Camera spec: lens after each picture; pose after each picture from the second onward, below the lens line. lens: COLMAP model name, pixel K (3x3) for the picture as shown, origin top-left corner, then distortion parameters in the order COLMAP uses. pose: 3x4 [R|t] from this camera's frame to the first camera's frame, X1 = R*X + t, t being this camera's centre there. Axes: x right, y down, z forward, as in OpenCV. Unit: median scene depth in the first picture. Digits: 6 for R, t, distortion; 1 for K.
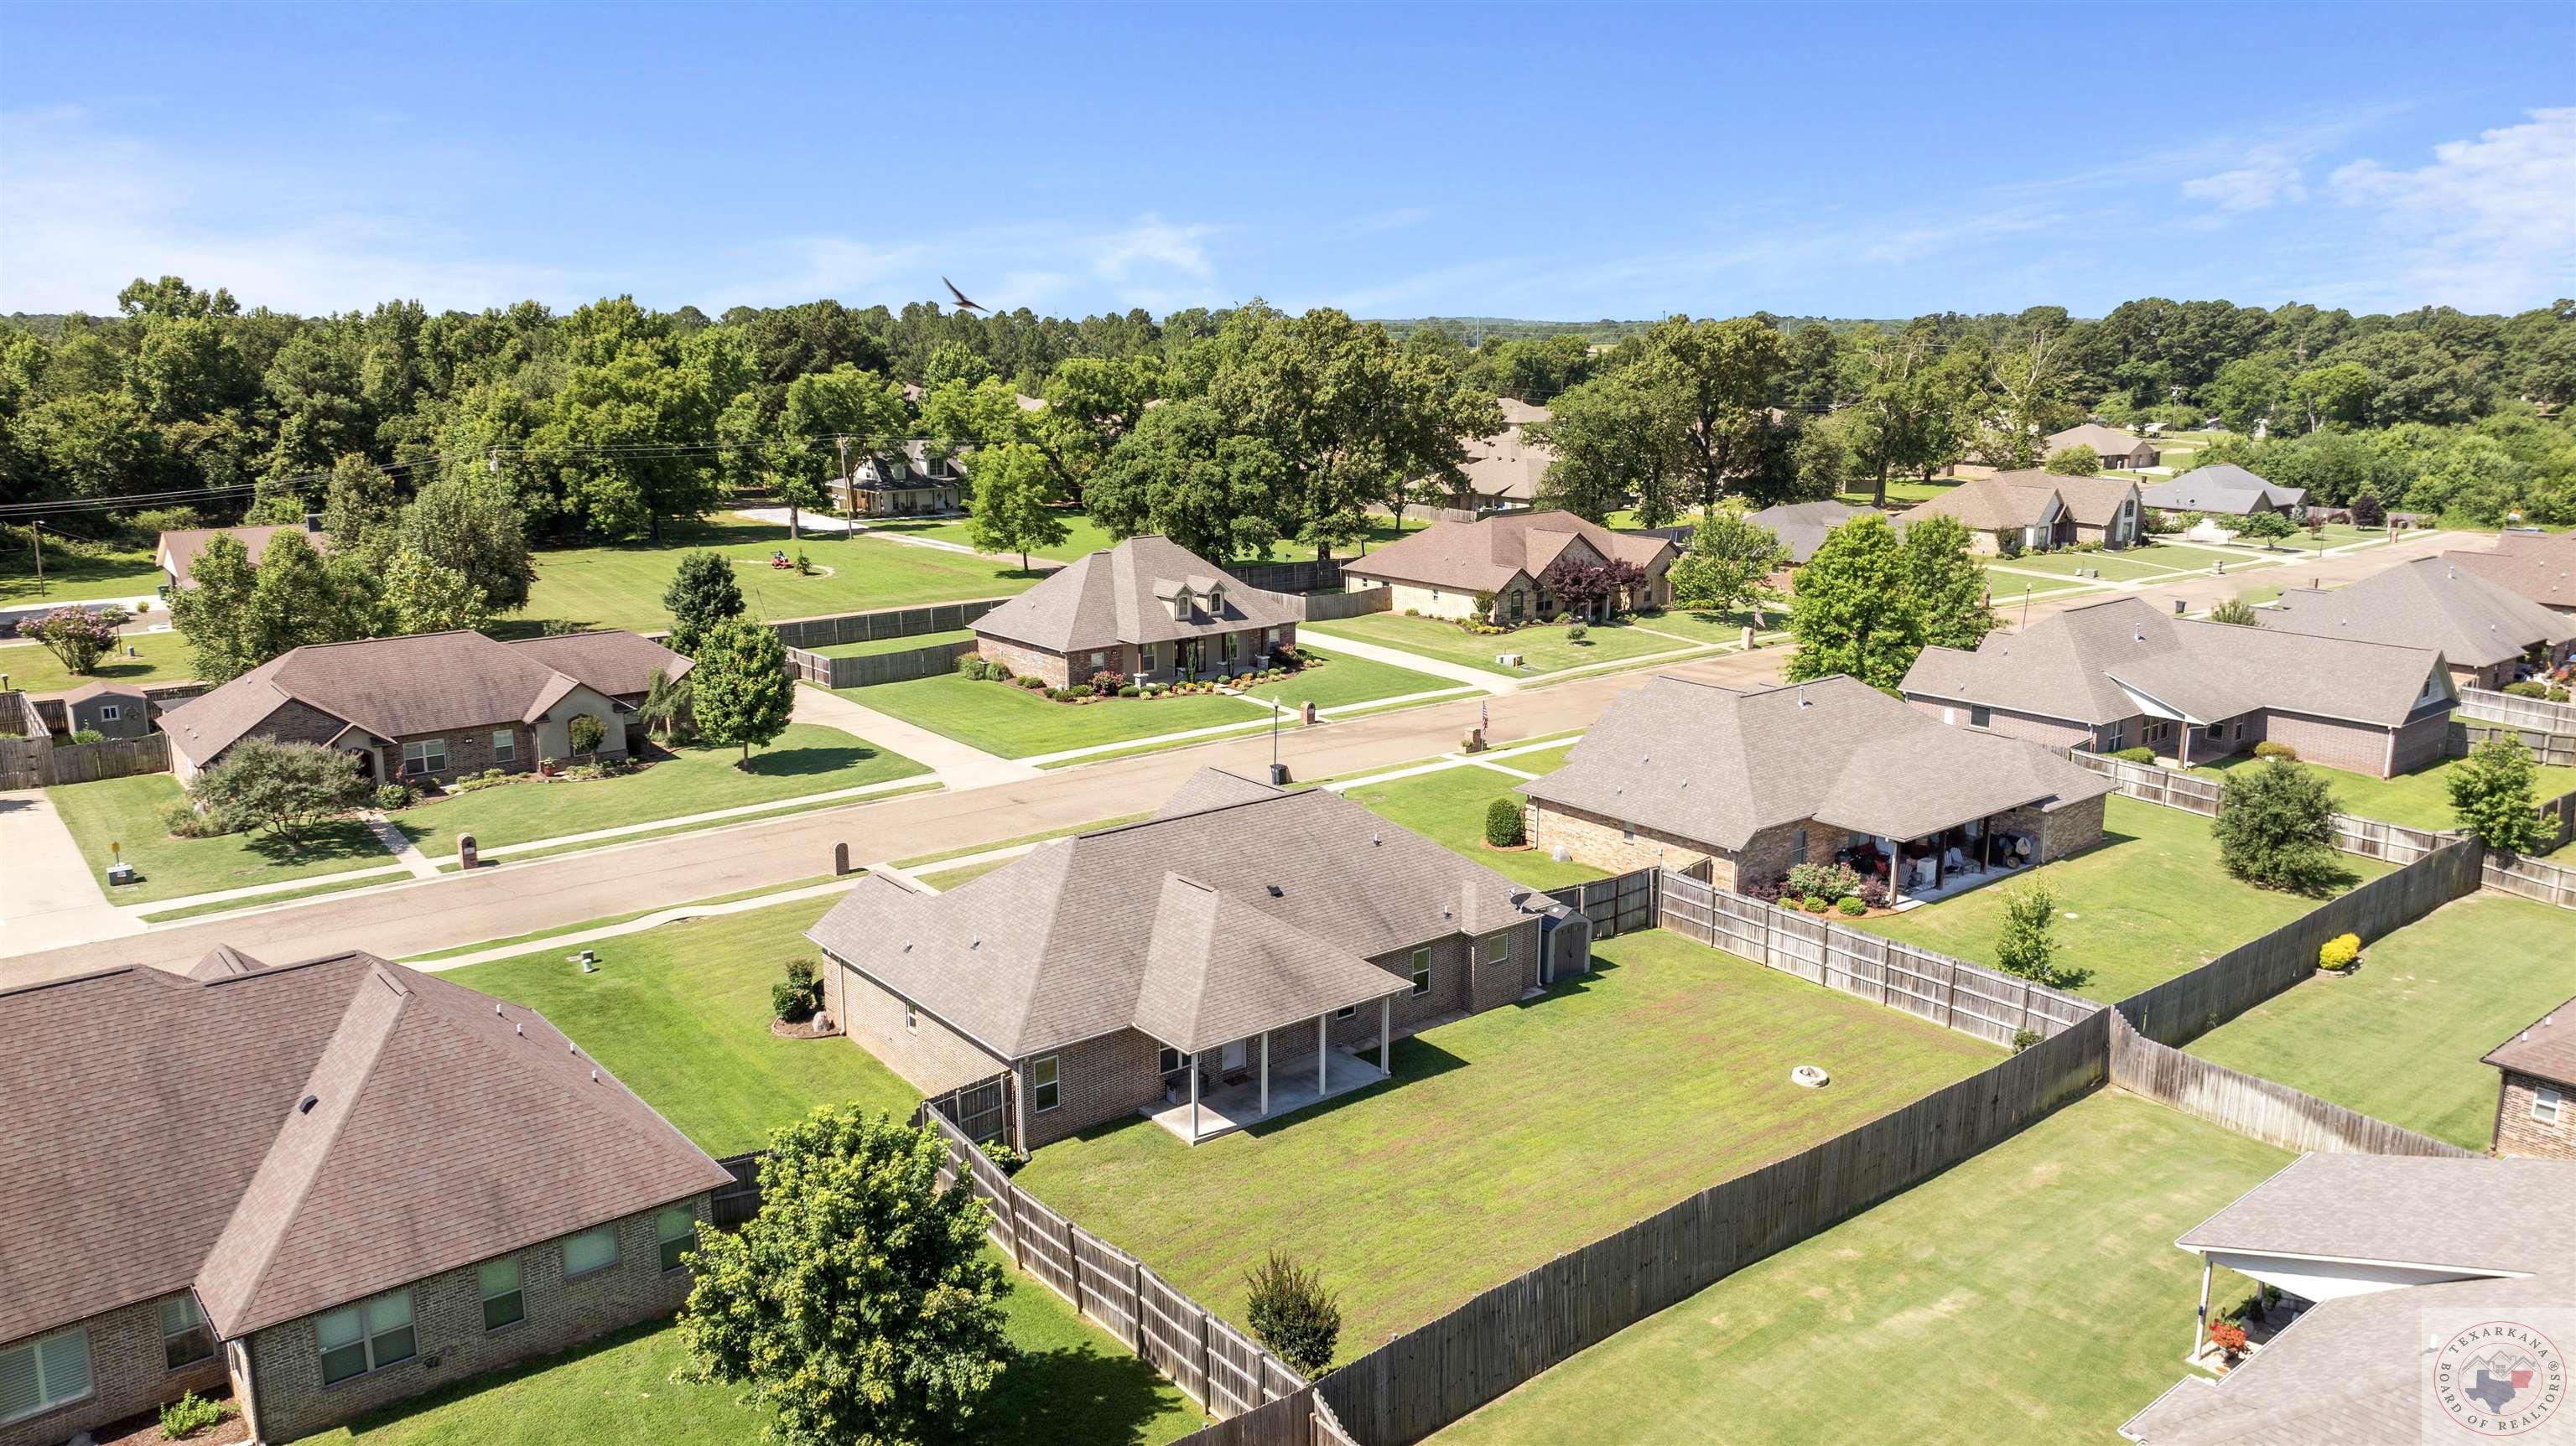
lens RADIAL K [[1793.9, 0, 1277.6], [0, 1793.9, 759.5], [0, 0, 1]] dist [-0.016022, 0.023024]
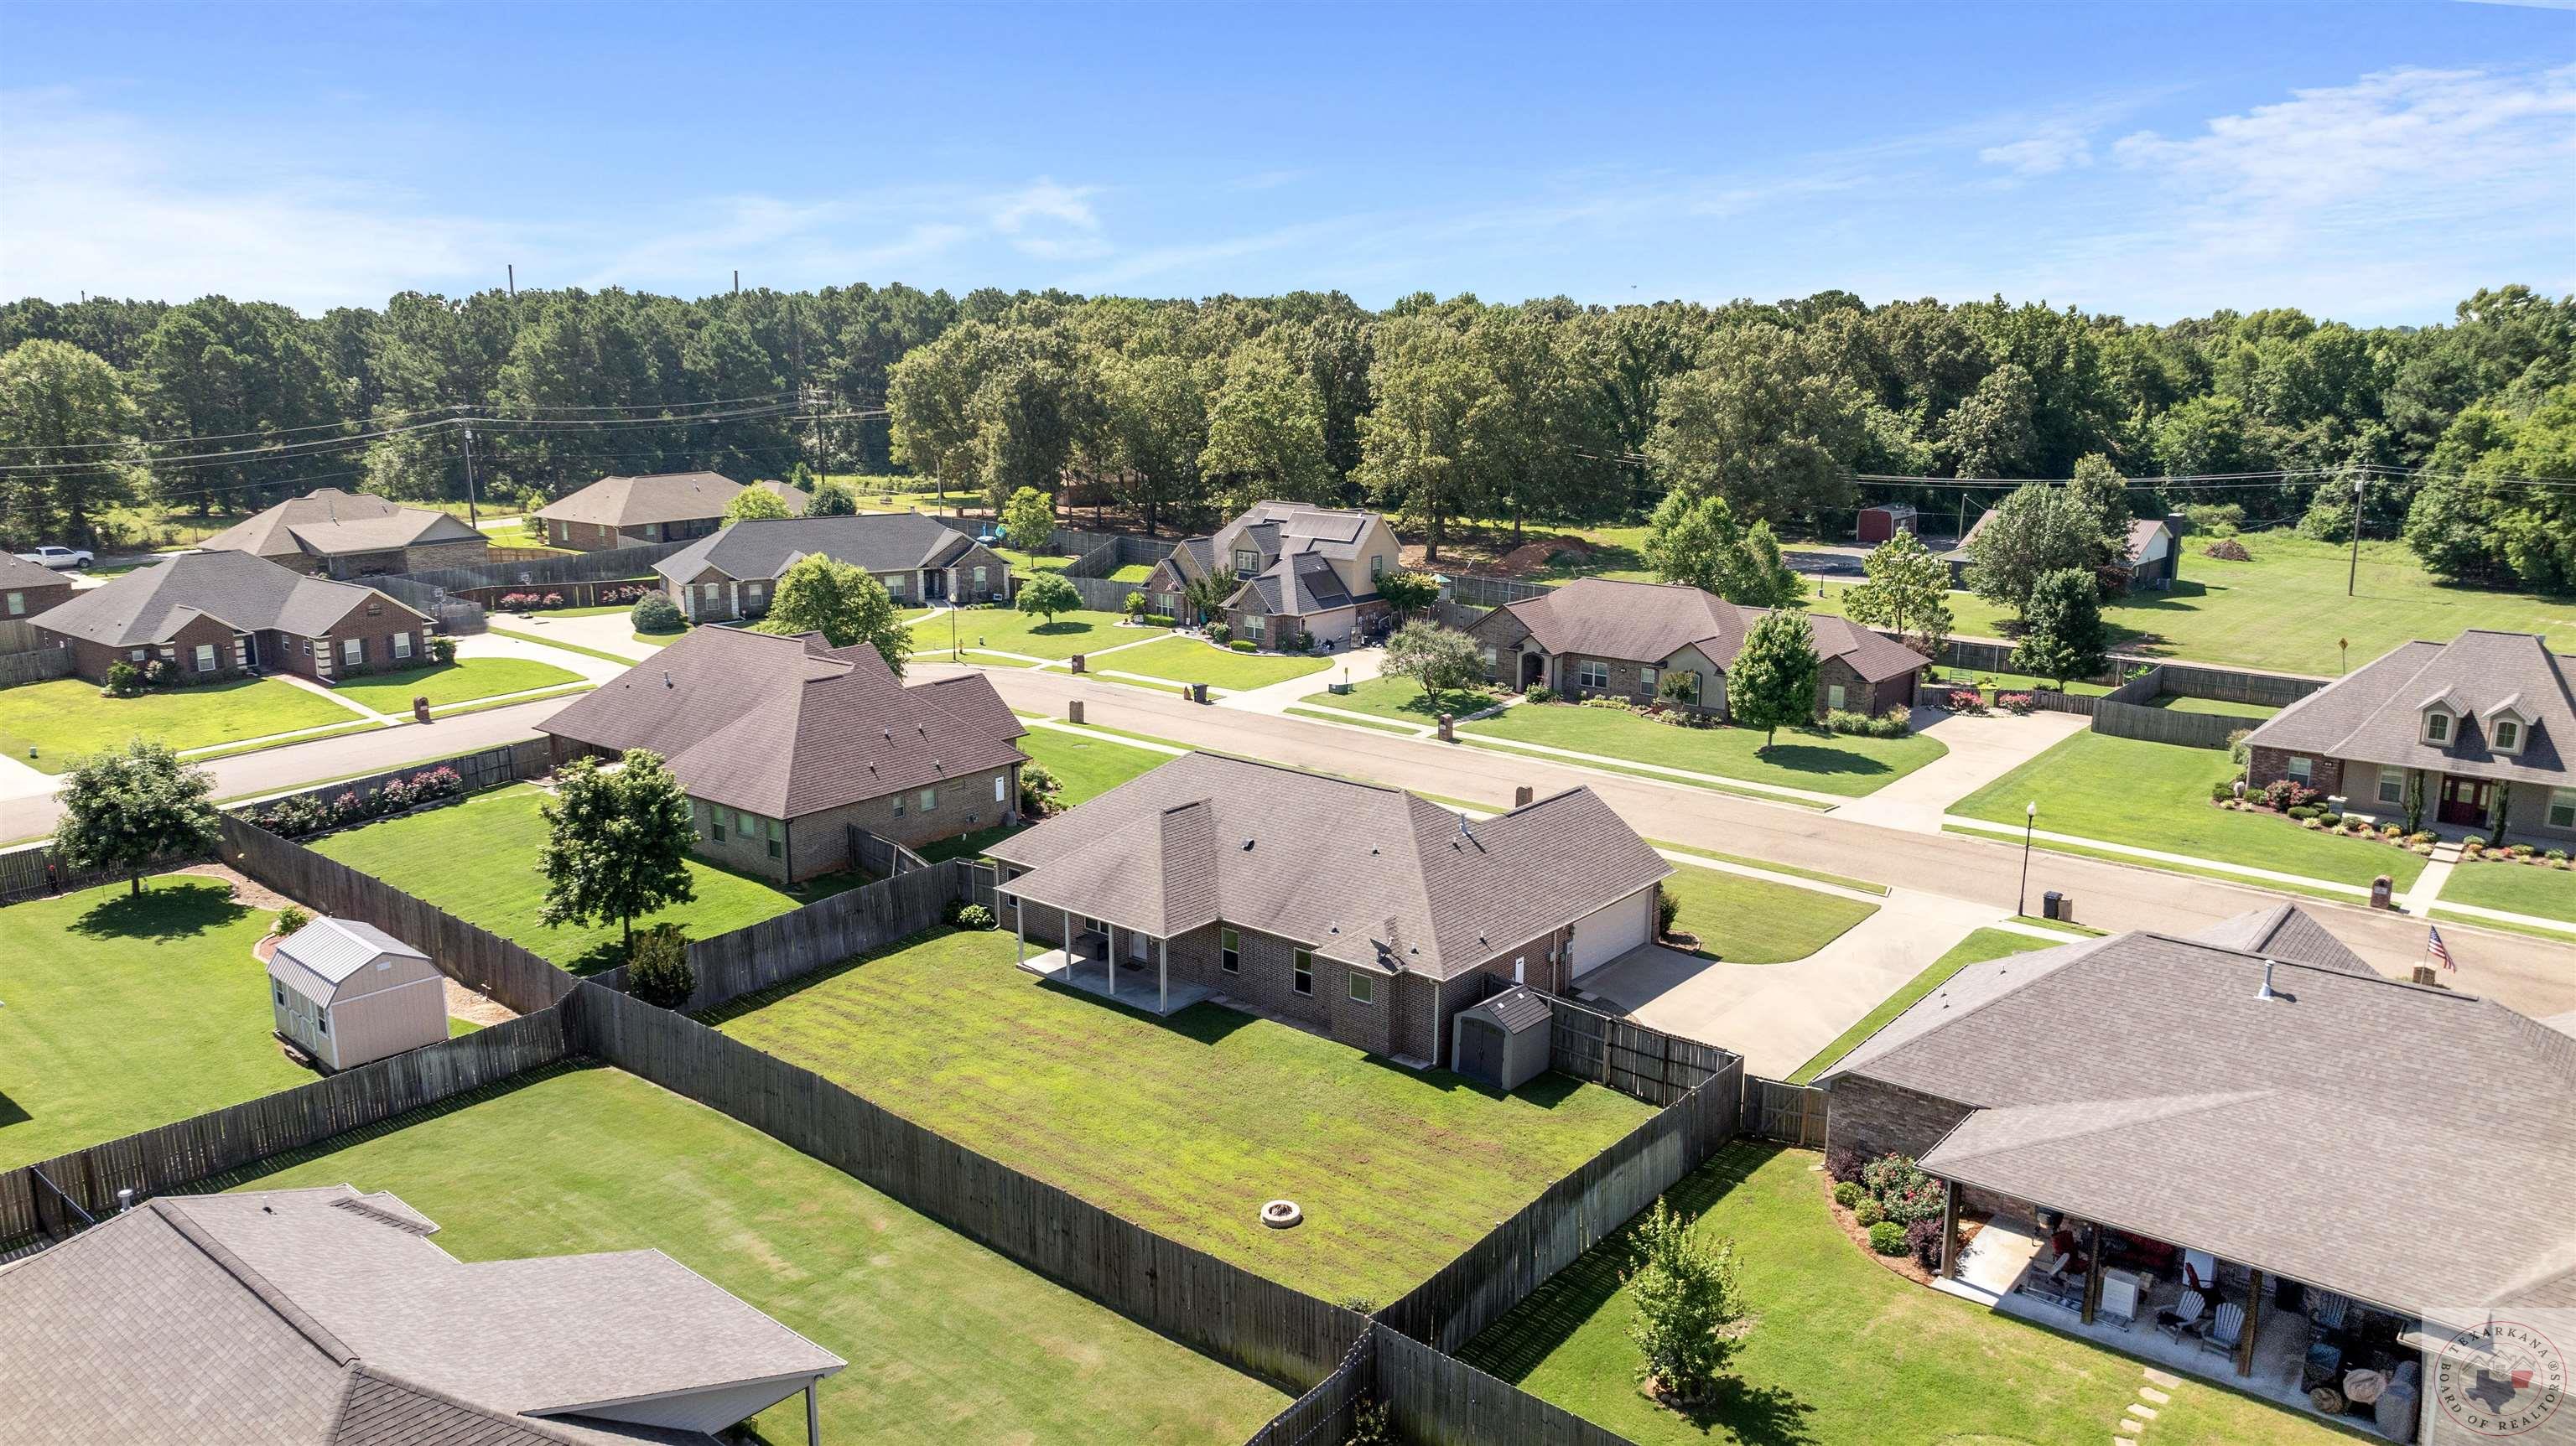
lens RADIAL K [[1800.4, 0, 1288.7], [0, 1800.4, 820.7], [0, 0, 1]] dist [-0.009098, -0.003463]
pose [[0.184379, 0.255400, -0.949092, 0.985850], [-0.231890, 0.949690, 0.210512, -0.167179], [0.955108, 0.181271, 0.234327, 0.719665]]
